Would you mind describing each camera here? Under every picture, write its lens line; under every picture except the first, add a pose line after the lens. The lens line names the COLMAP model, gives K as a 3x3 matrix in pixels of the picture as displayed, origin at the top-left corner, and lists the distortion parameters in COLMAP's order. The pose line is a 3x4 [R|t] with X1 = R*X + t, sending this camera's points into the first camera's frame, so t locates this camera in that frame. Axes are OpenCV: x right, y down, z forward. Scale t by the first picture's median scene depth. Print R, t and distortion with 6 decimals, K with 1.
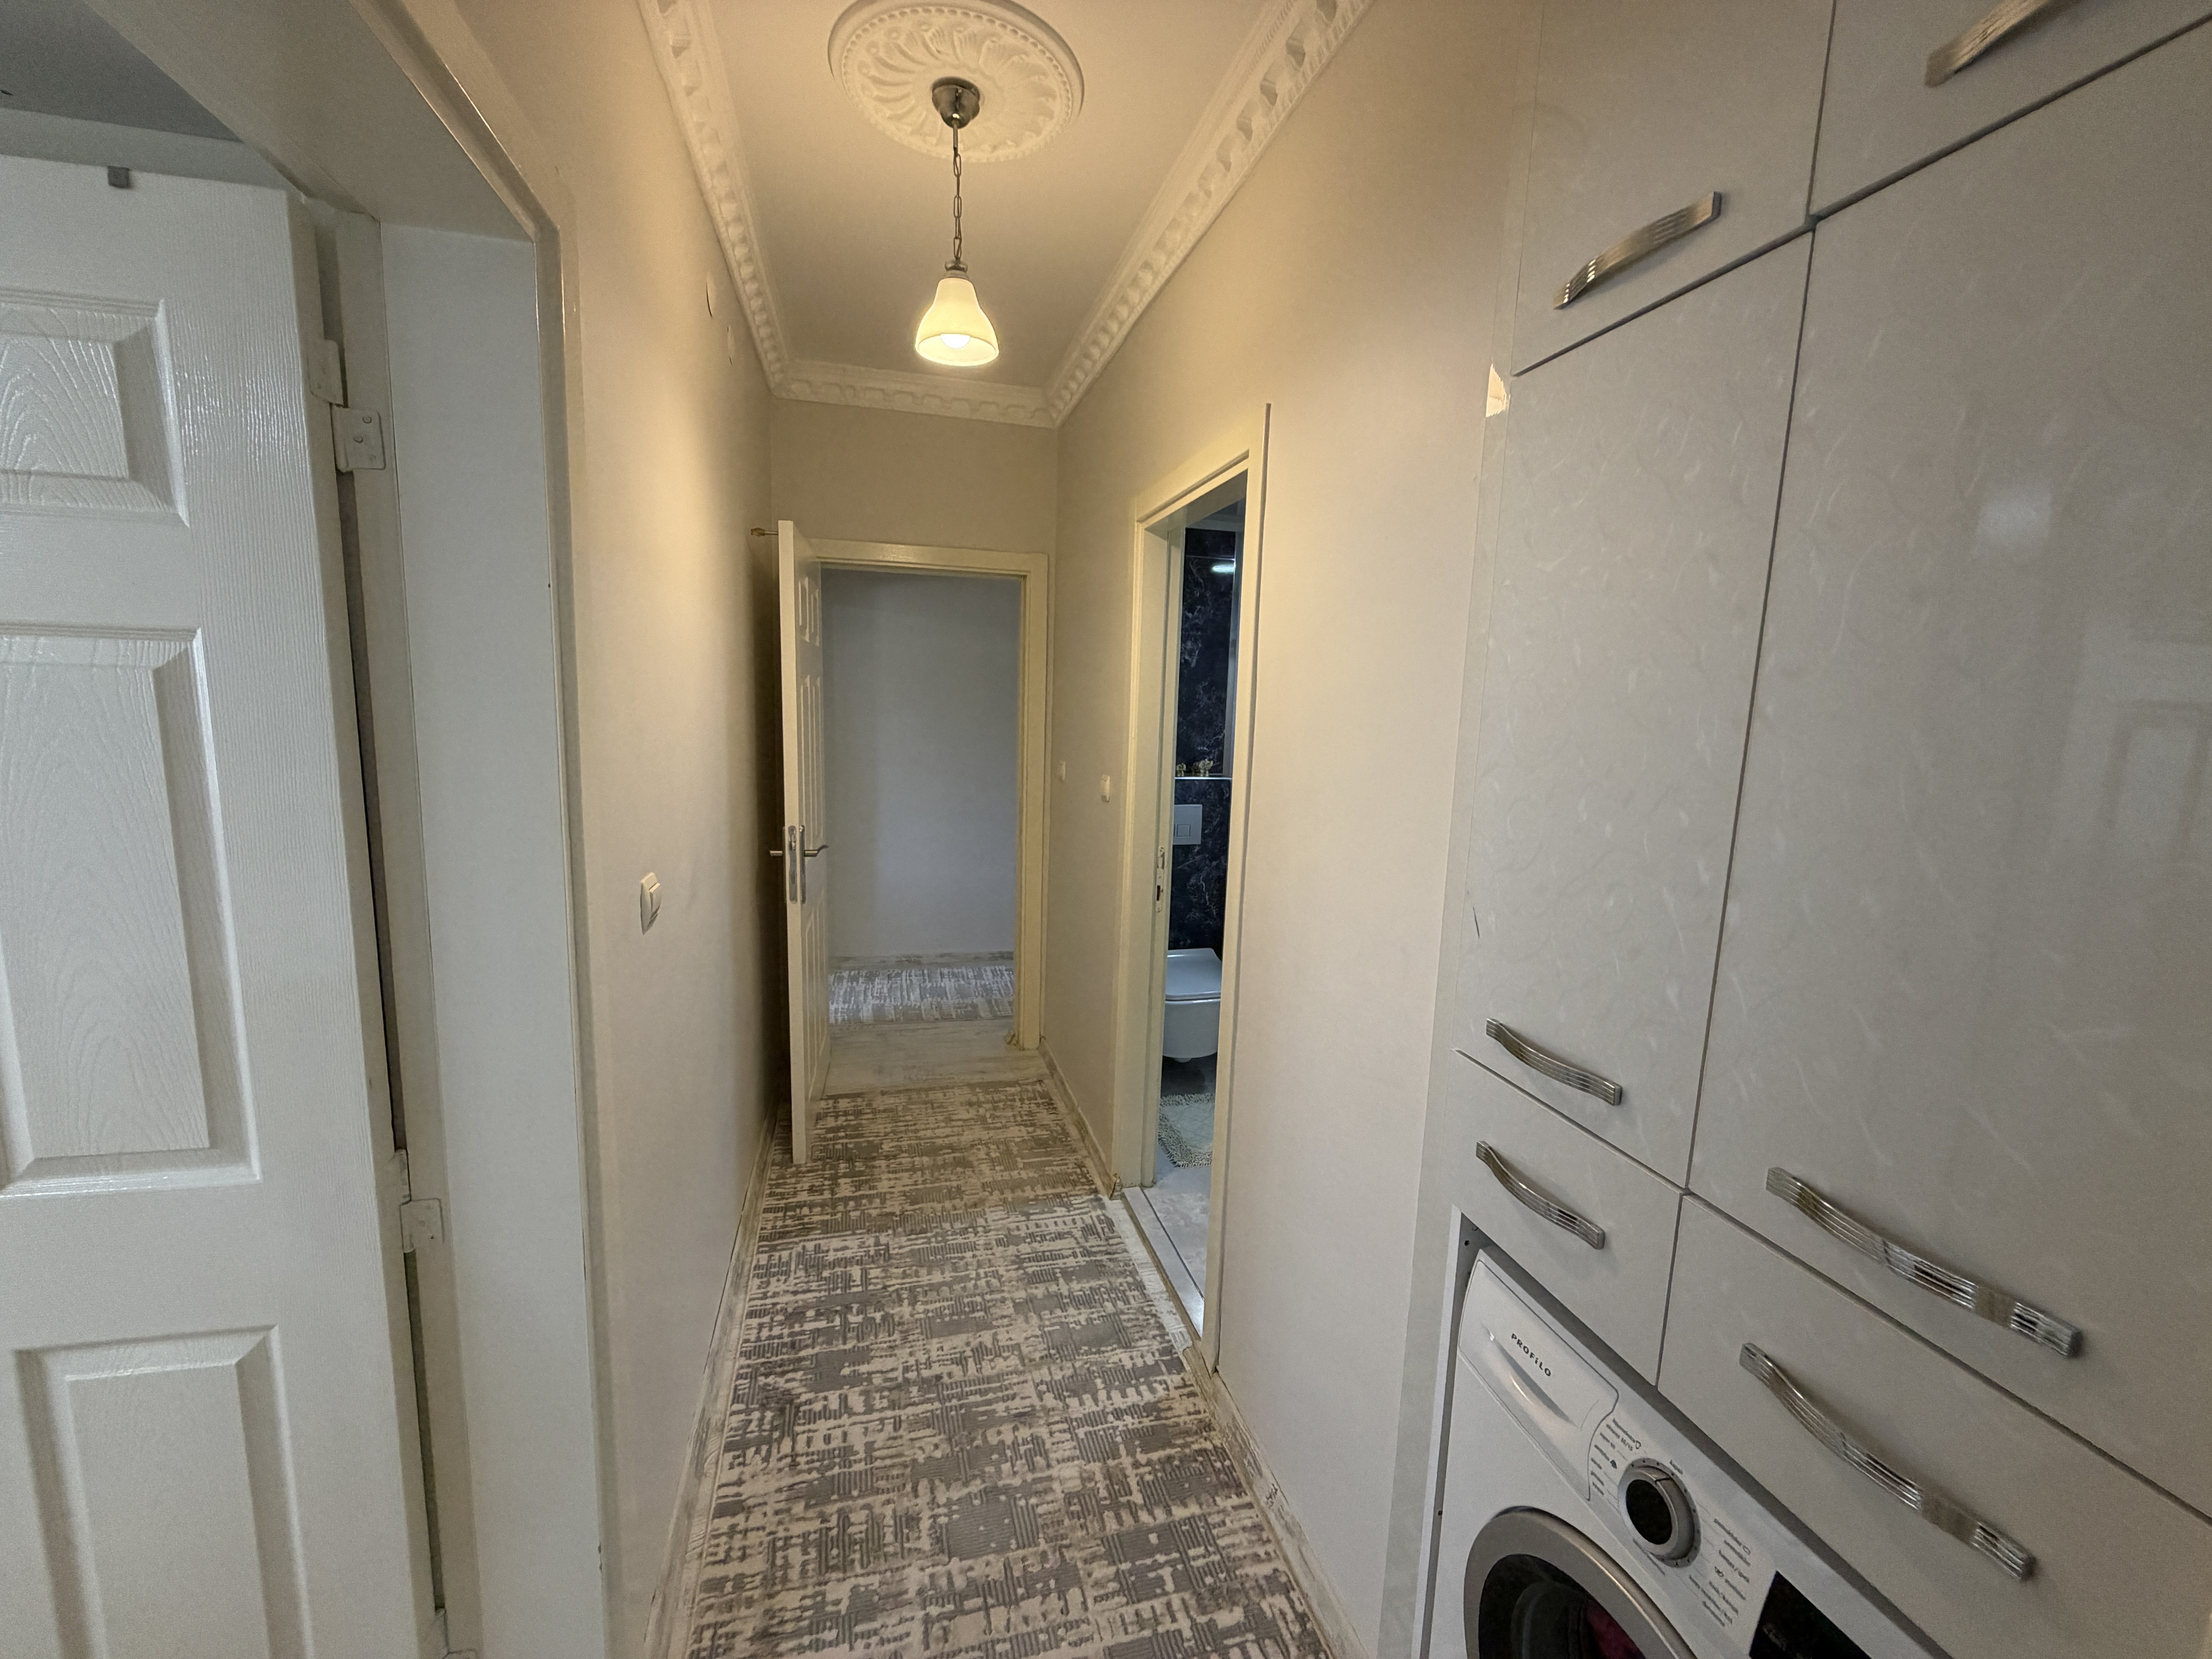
lens RADIAL K [[883.2, 0, 1095.6], [0, 883.2, 827.3], [0, 0, 1]] dist [0.003282, -0.000135]
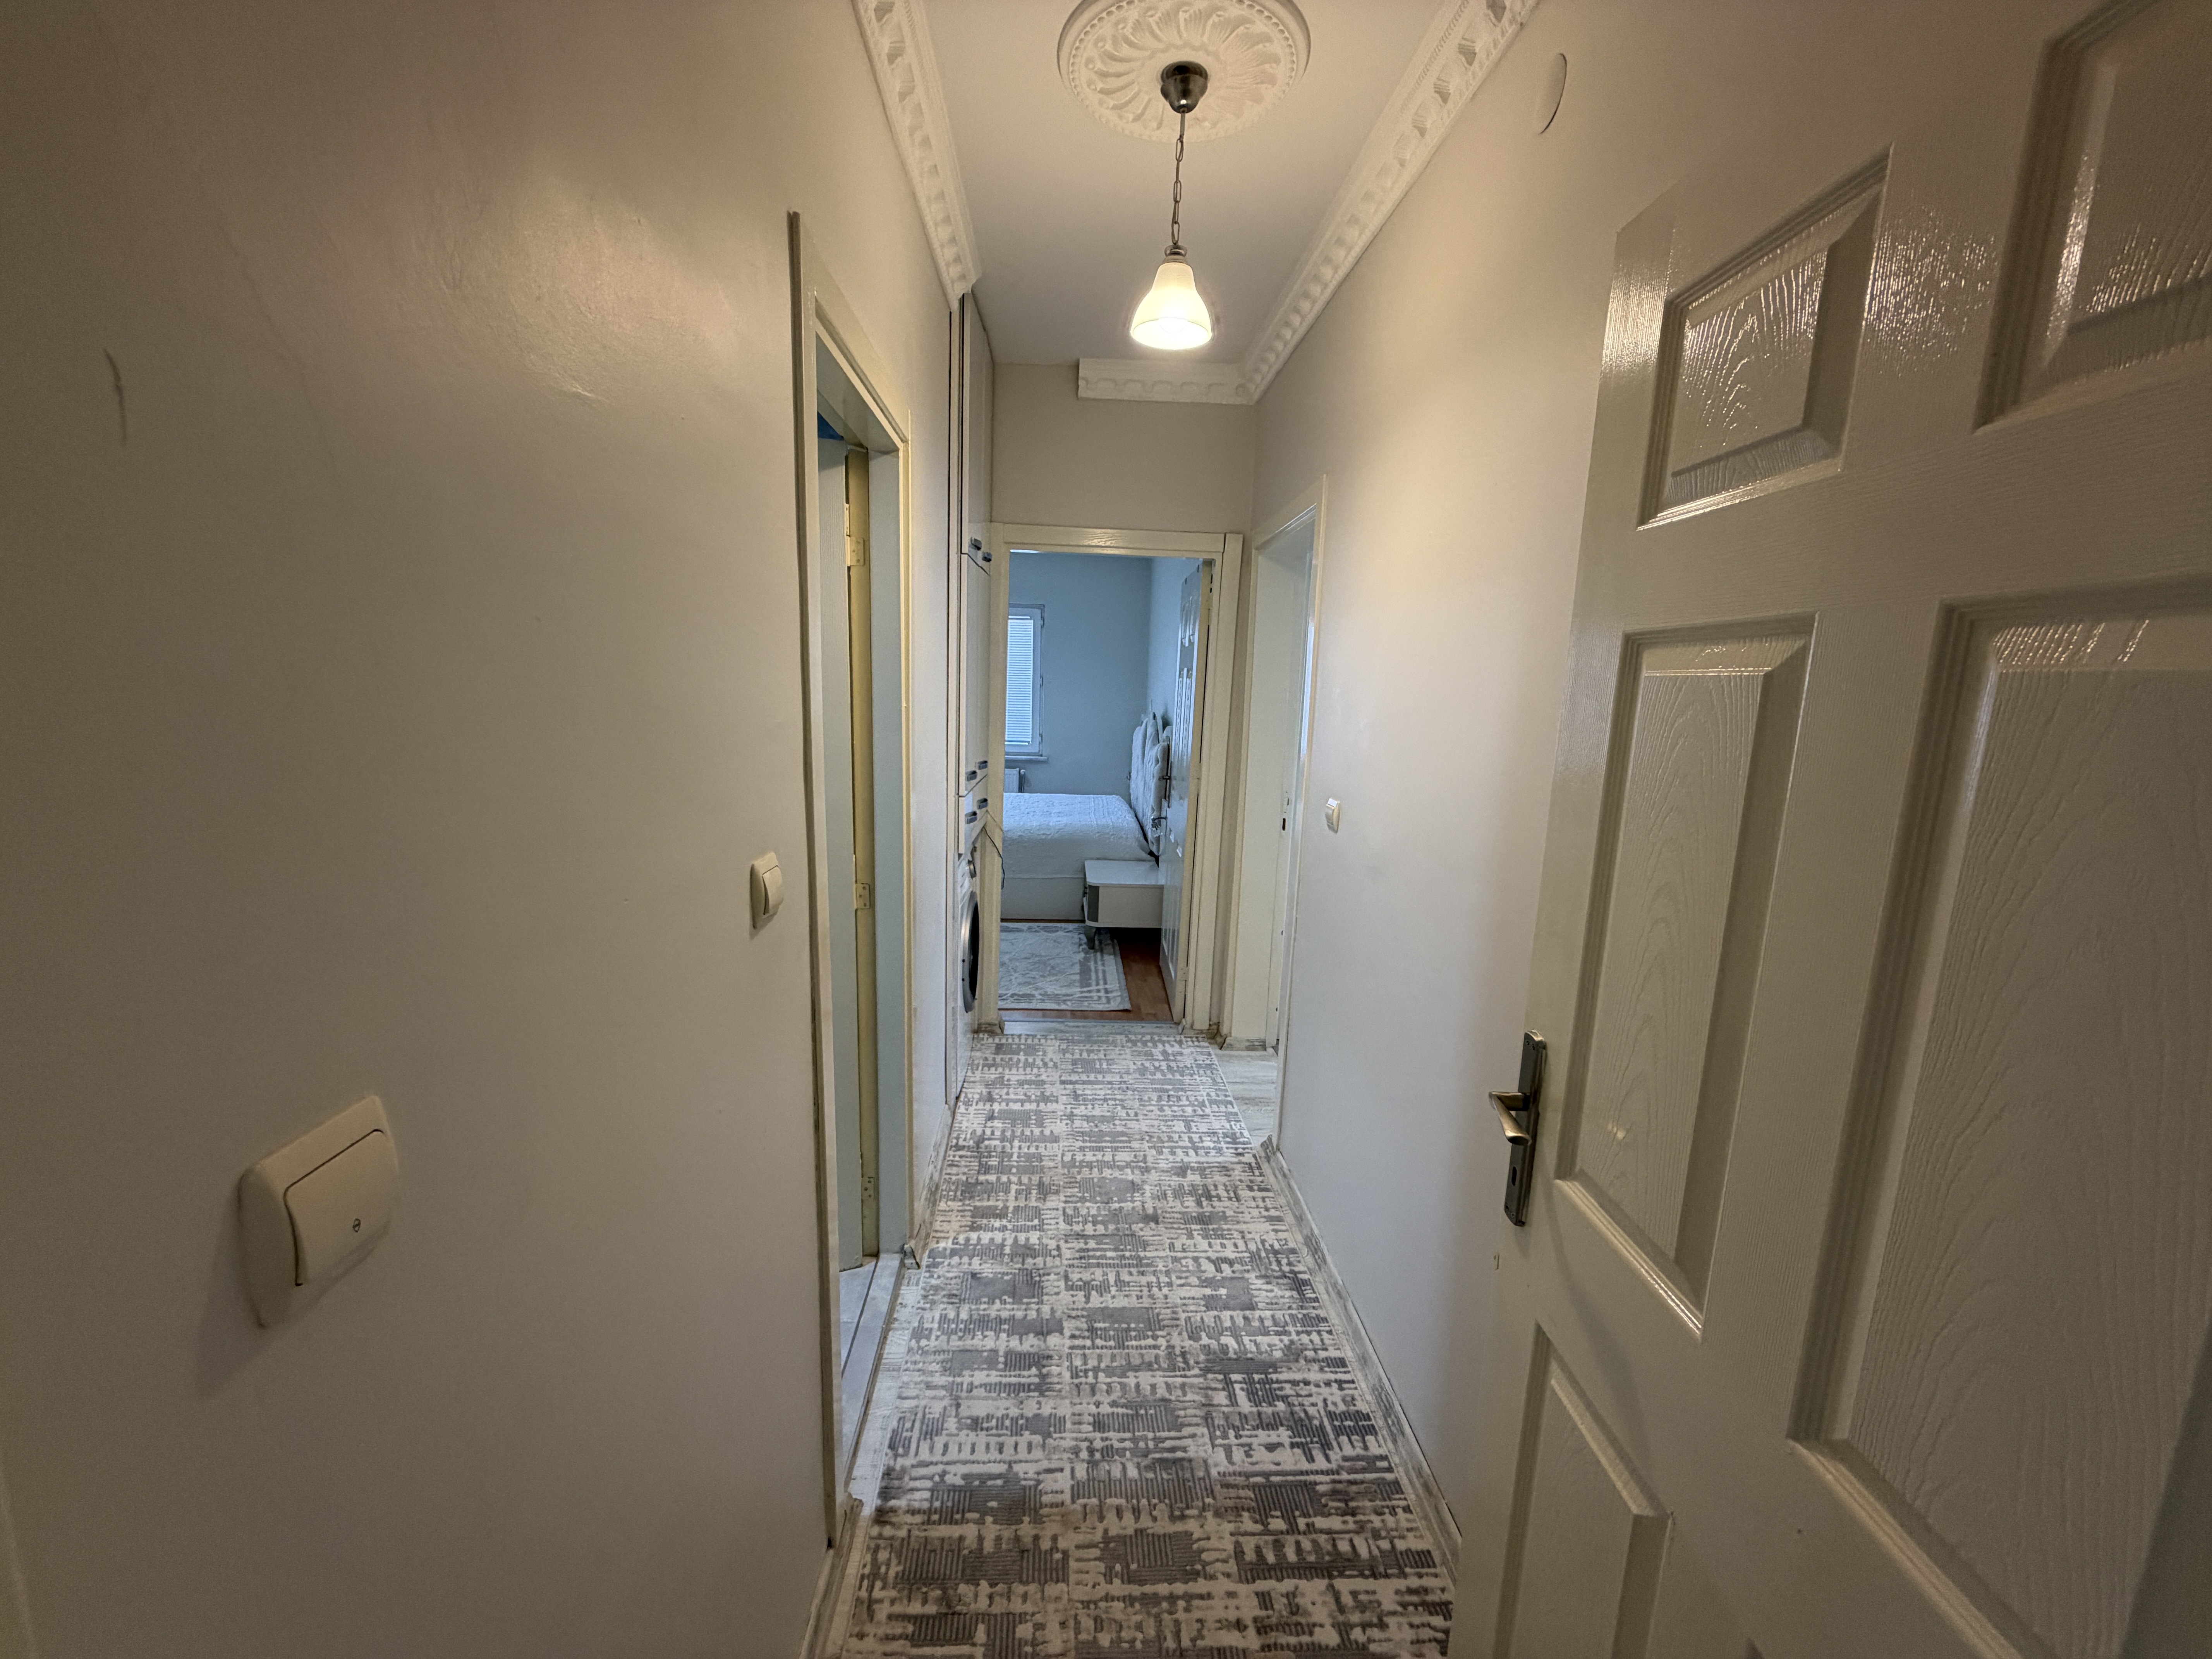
lens RADIAL K [[883.2, 0, 1095.6], [0, 883.2, 827.3], [0, 0, 1]] dist [0.003282, -0.000135]
pose [[-0.975252, -0.094944, 0.199674, -0.269097], [-0.028635, 0.949738, 0.311733, -0.259371], [-0.219235, 0.298300, -0.928953, 1.741981]]
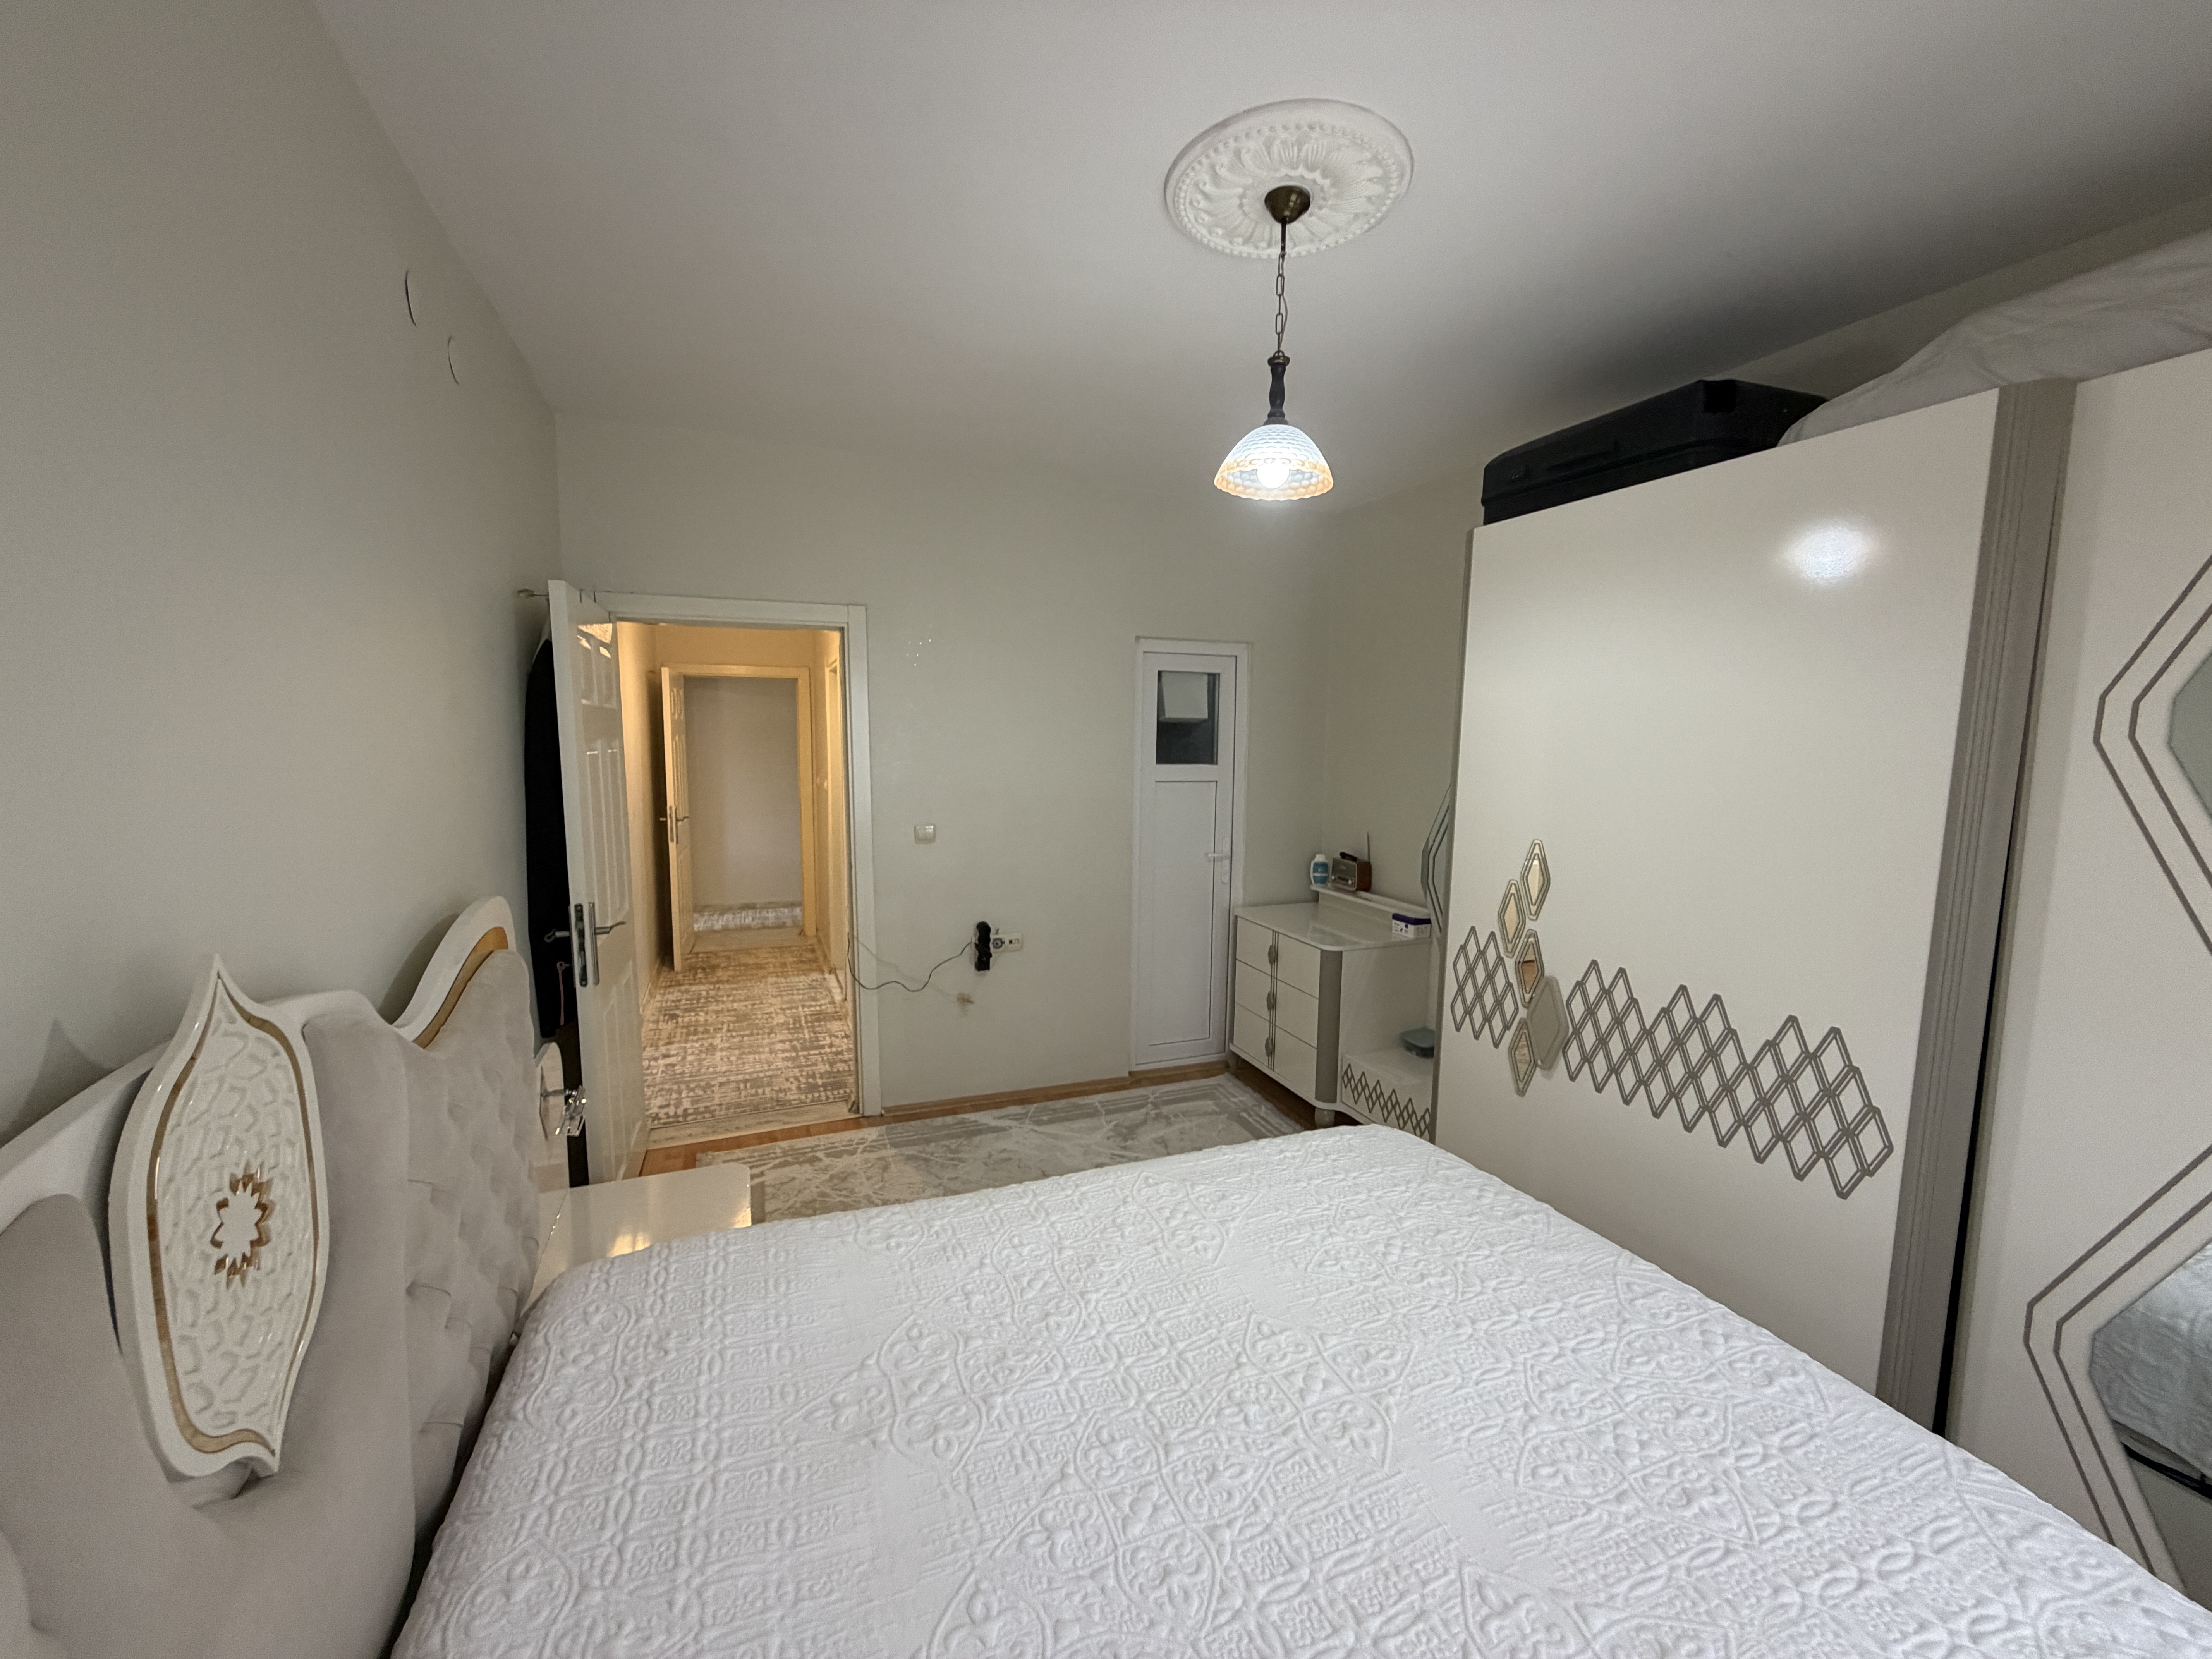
lens RADIAL K [[883.2, 0, 1095.6], [0, 883.2, 827.3], [0, 0, 1]] dist [0.003282, -0.000135]
pose [[0.991959, -0.035278, 0.121540, 0.519090], [0.040133, 0.998481, -0.037737, 0.213330], [-0.120024, 0.042312, 0.991869, -1.555589]]
